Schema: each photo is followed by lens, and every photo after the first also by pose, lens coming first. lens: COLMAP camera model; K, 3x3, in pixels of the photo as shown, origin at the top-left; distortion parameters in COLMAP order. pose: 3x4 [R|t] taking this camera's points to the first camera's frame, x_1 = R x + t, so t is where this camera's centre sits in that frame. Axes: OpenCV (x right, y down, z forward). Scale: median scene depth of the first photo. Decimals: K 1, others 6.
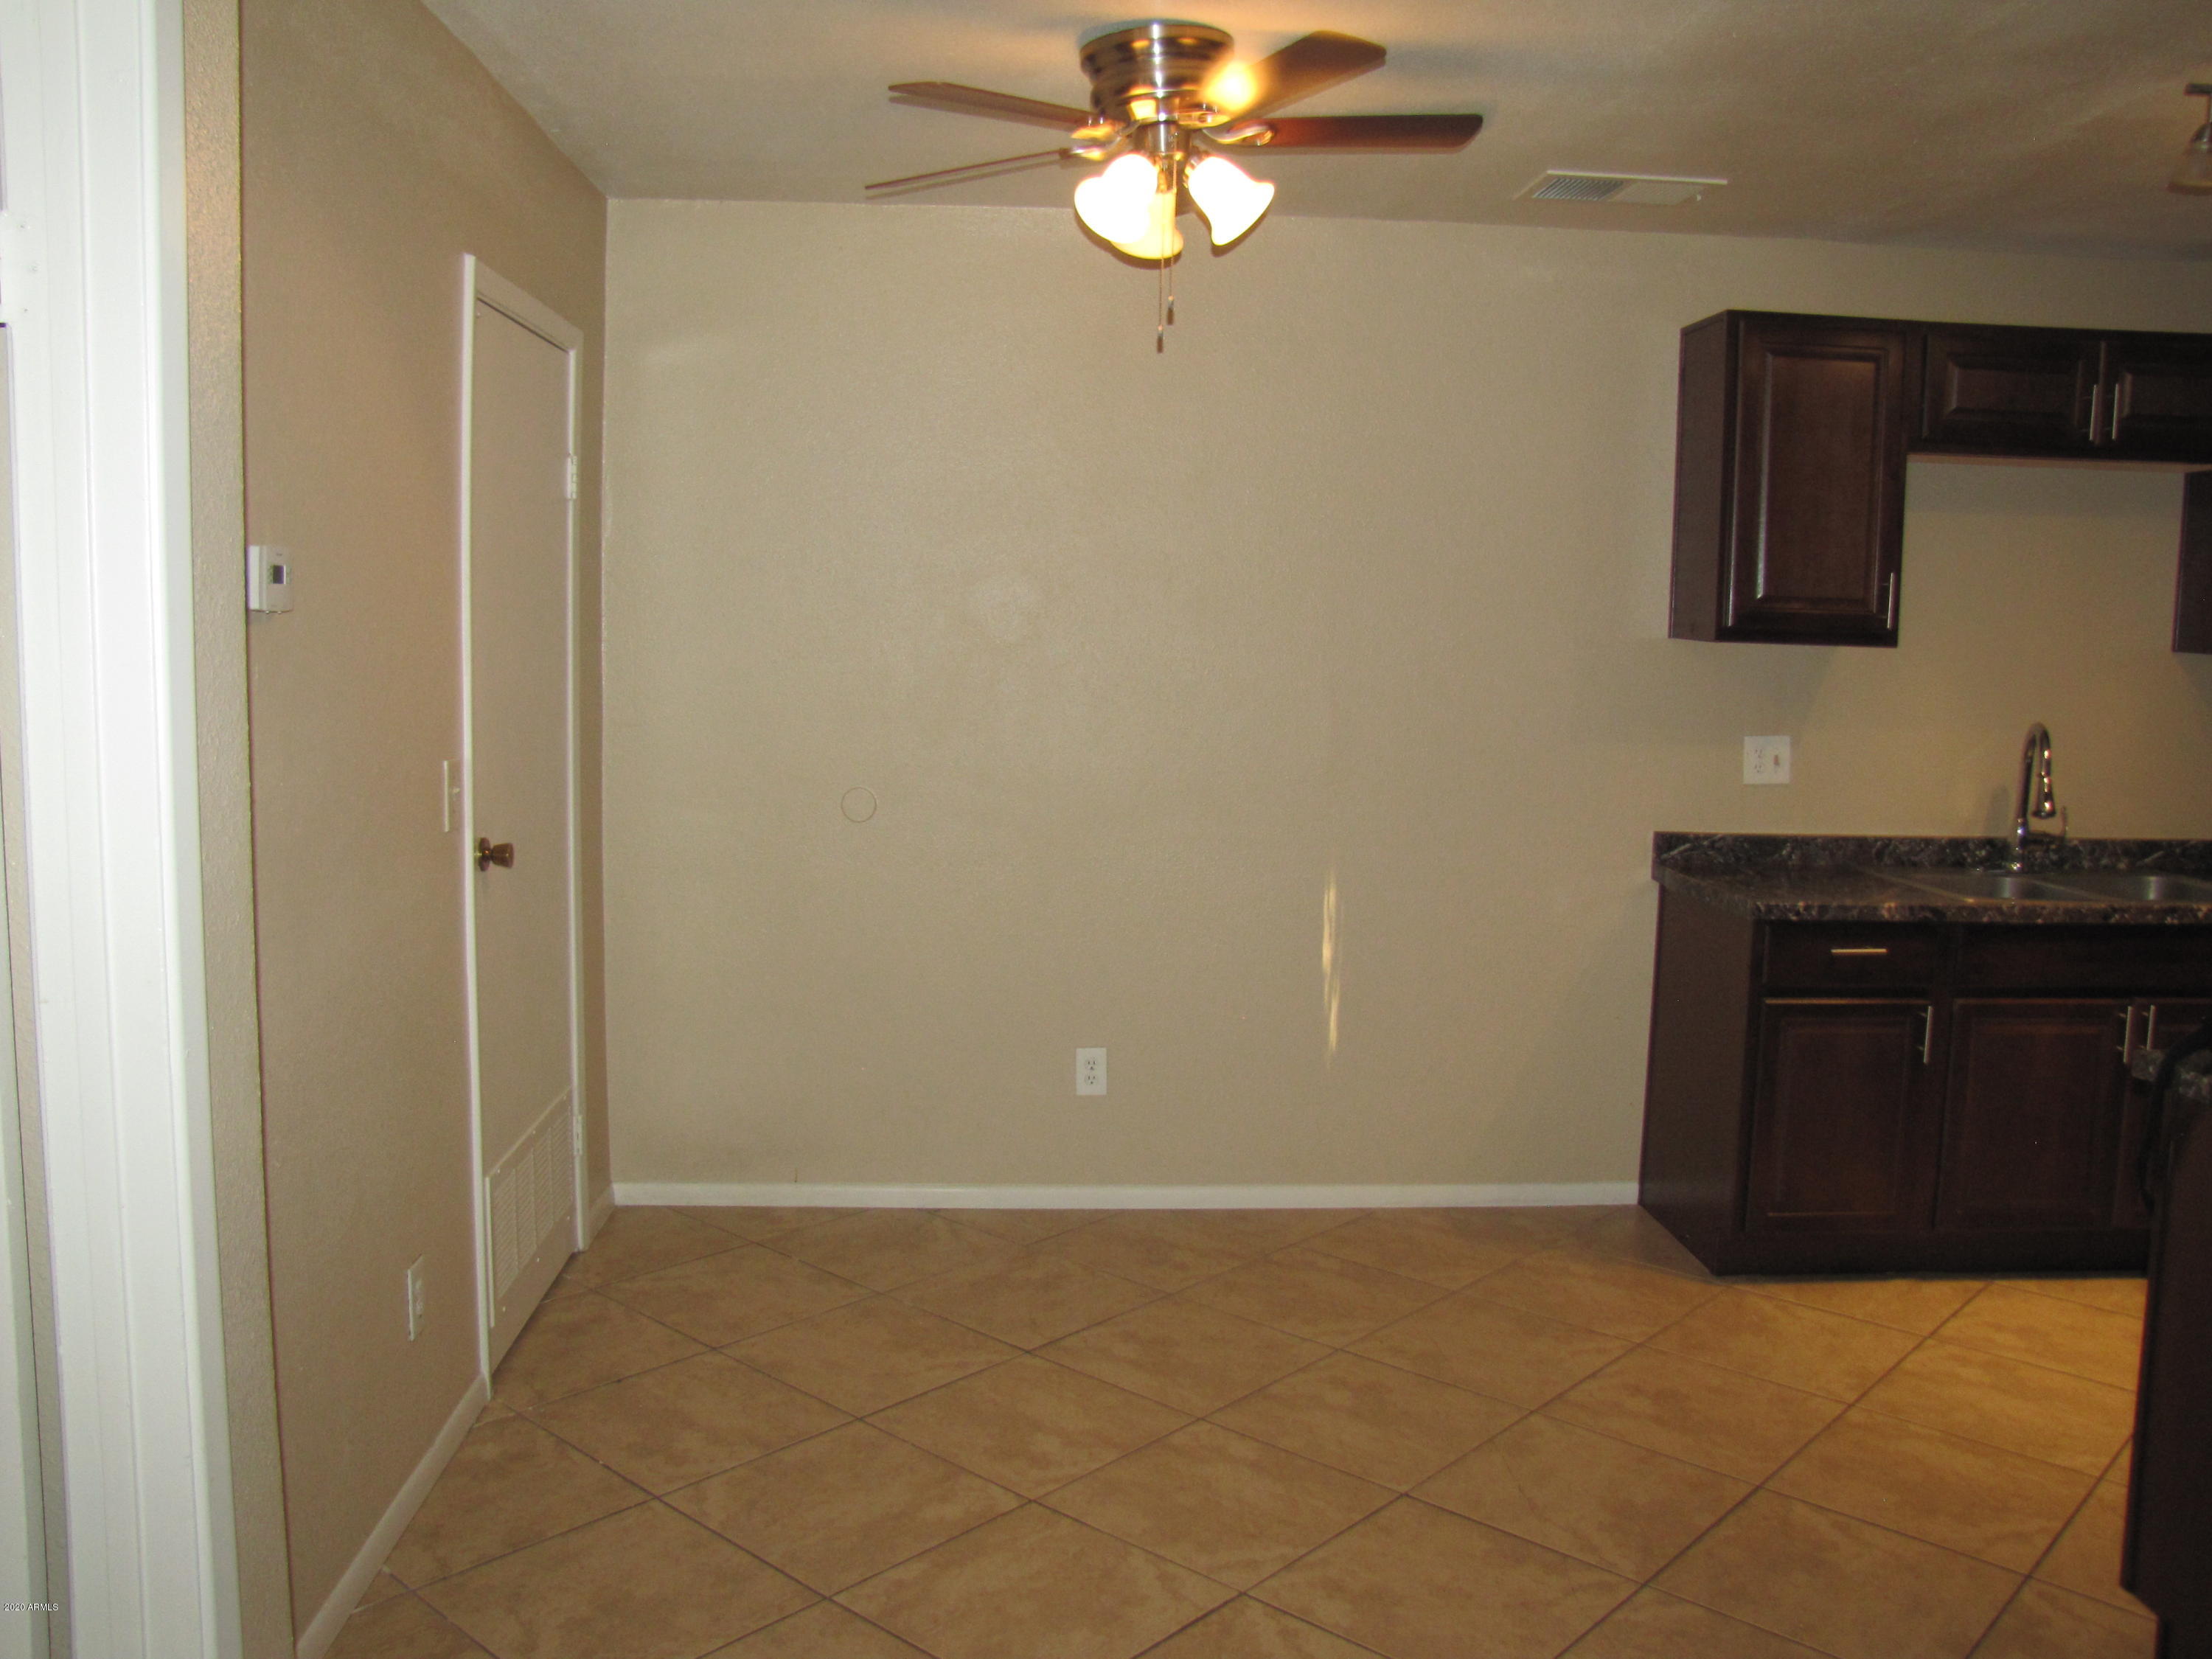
lens RADIAL K [[1841.4, 0, 1077.7], [0, 1841.4, 825.3], [0, 0, 1]] dist [-0.178325, 0.145065]
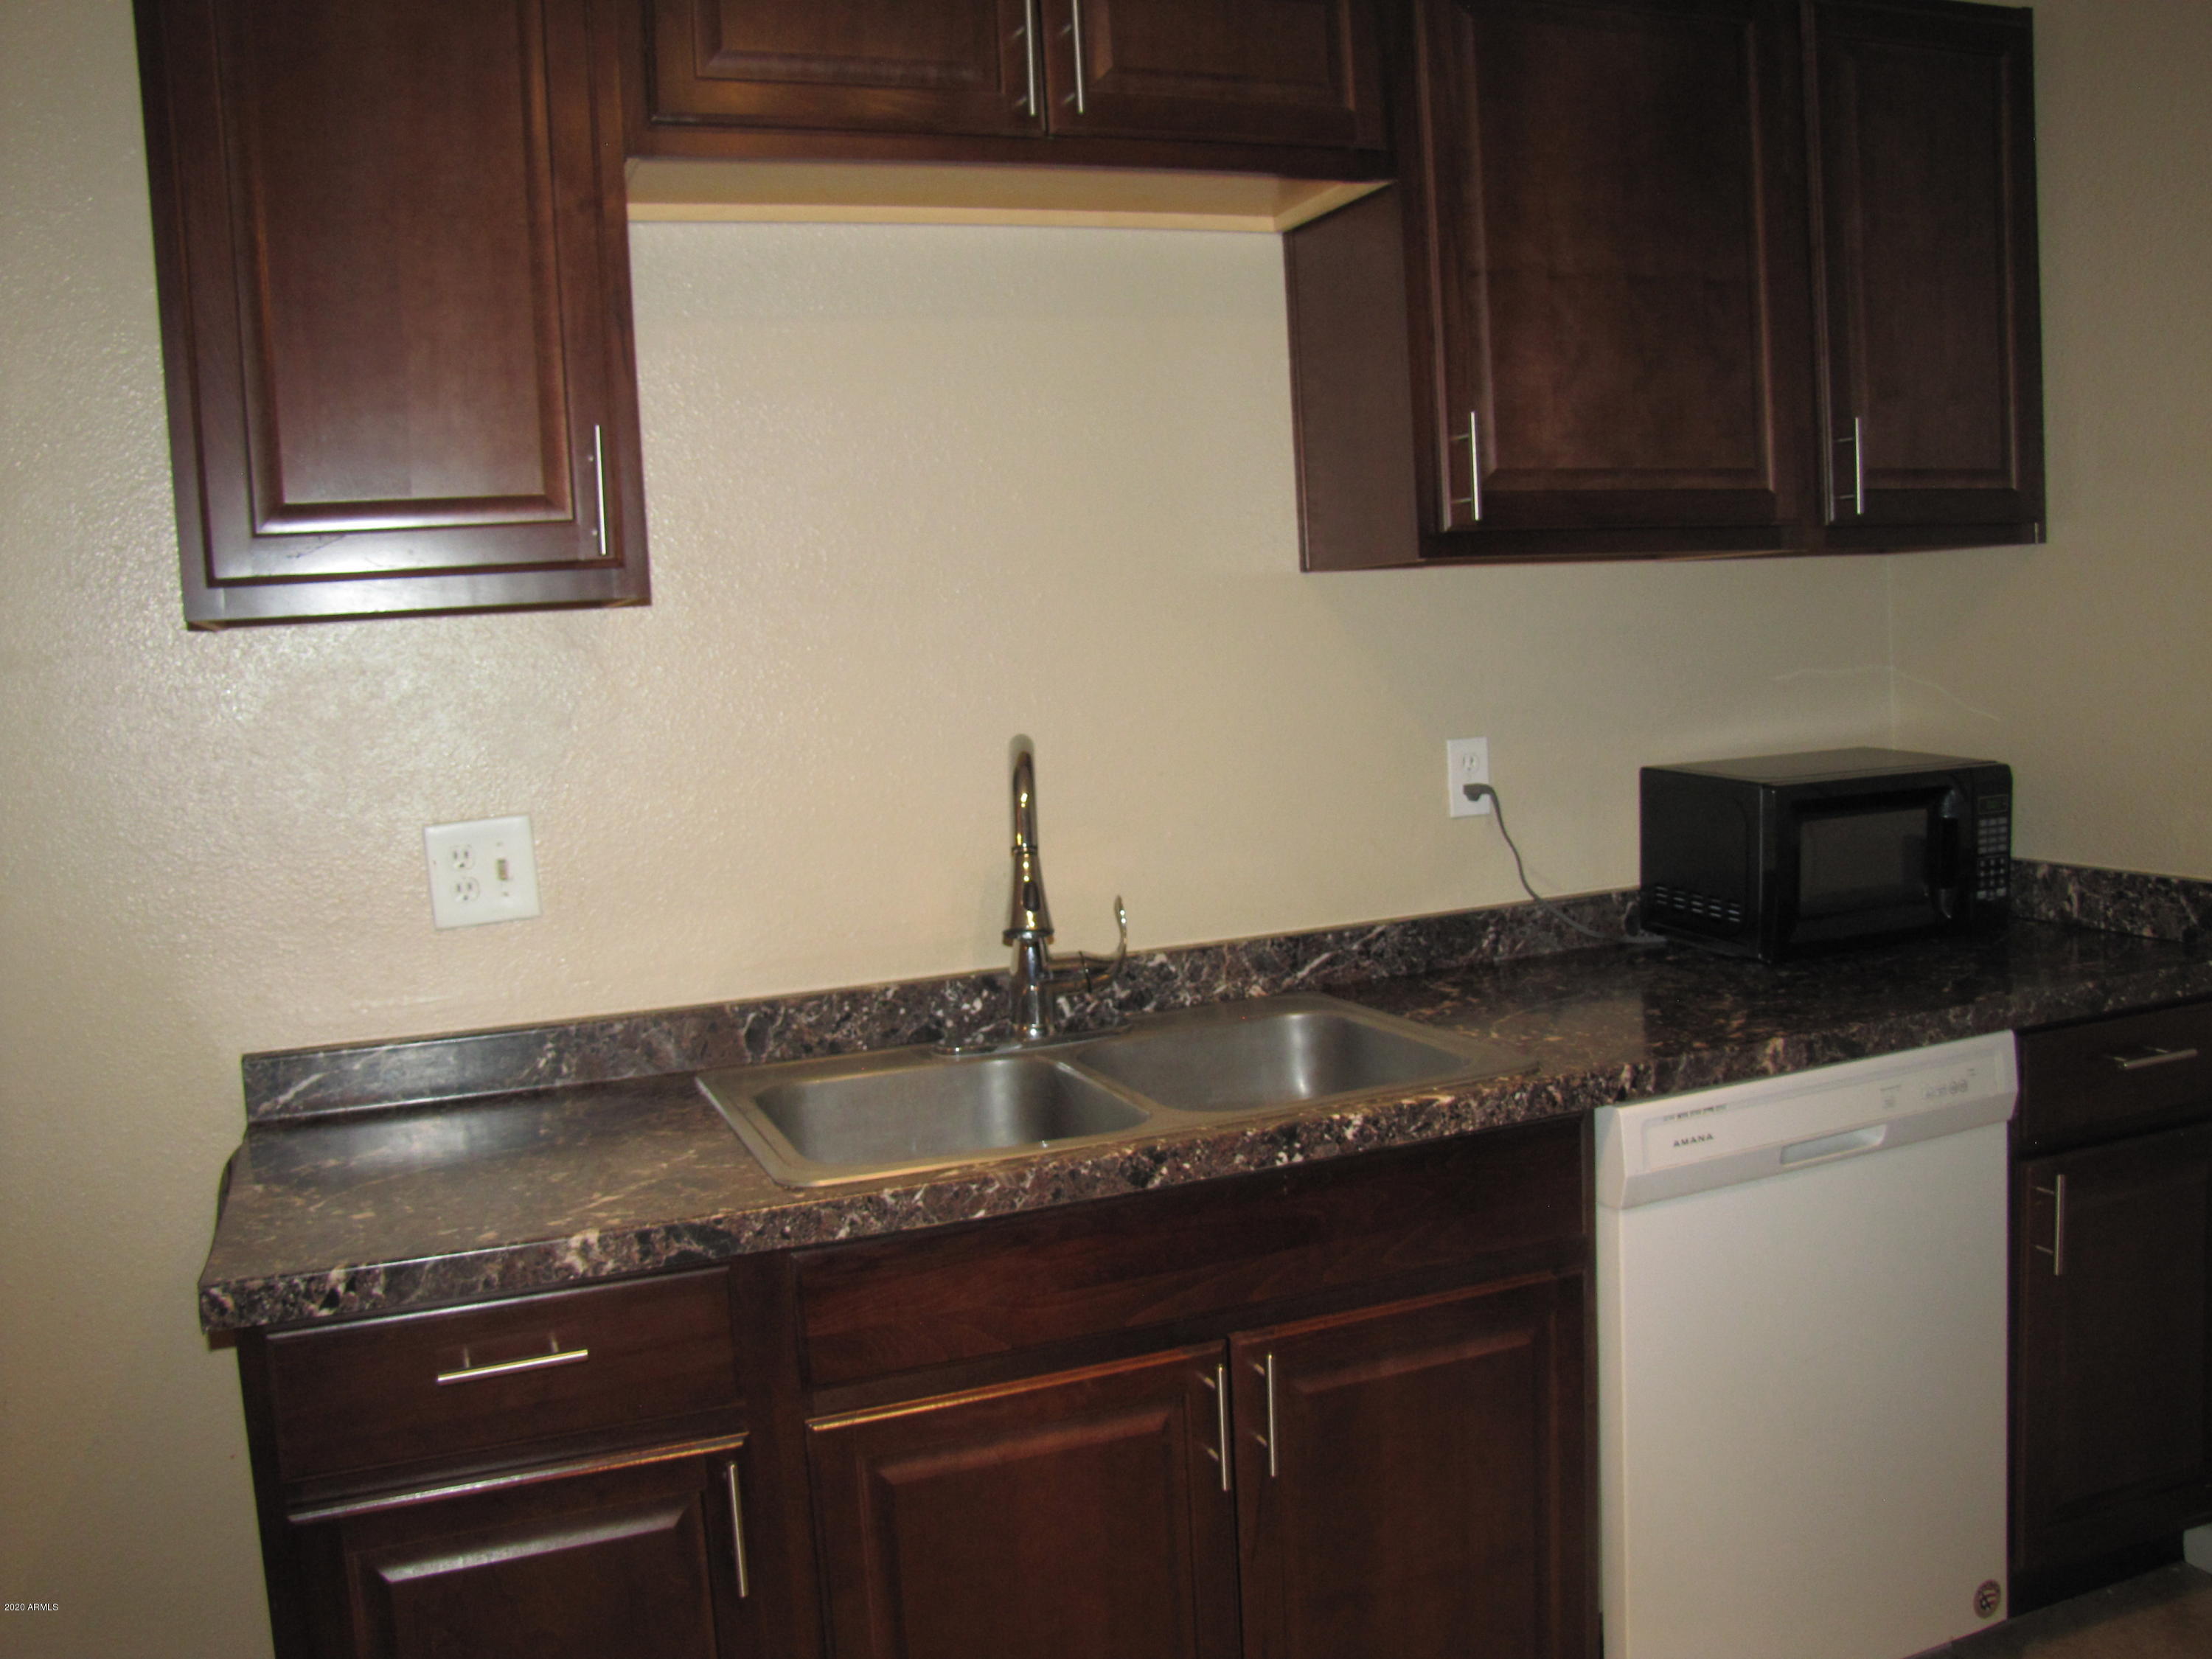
lens RADIAL K [[1841.4, 0, 1077.7], [0, 1841.4, 825.3], [0, 0, 1]] dist [-0.178325, 0.145065]
pose [[0.945728, -0.101983, 0.308543, 0.395945], [0.109243, 0.993995, -0.006298, -0.028667], [-0.306048, 0.039662, 0.951190, 0.517665]]
